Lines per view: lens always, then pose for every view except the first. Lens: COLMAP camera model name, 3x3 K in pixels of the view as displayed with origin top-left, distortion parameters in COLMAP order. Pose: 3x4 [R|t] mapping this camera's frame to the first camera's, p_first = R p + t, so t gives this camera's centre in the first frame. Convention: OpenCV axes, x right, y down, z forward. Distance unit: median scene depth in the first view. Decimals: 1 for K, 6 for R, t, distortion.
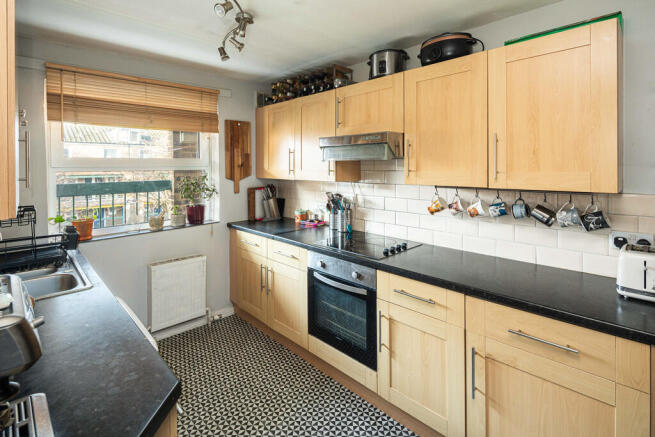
lens RADIAL K [[313.3, 0, 328.2], [0, 313.3, 169.6], [0, 0, 1]] dist [-0.002817, -0.000881]
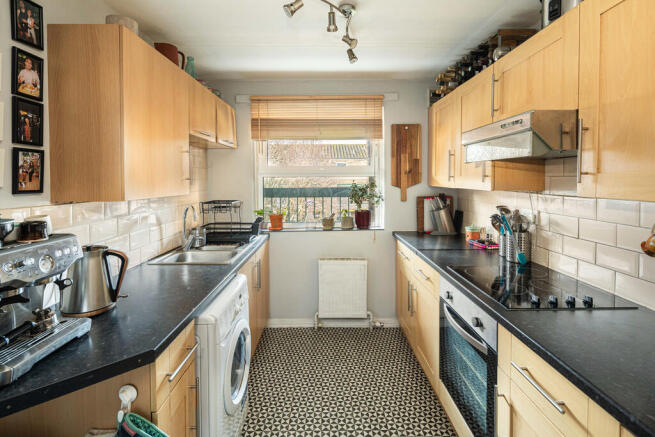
lens RADIAL K [[316.2, 0, 326.2], [0, 316.2, 186.1], [0, 0, 1]] dist [0.001925, 0.000187]
pose [[0.720322, 0.019819, -0.693356, 0.256795], [-0.007189, 0.999751, 0.021108, 0.014805], [0.693602, -0.010220, 0.720286, 0.197826]]
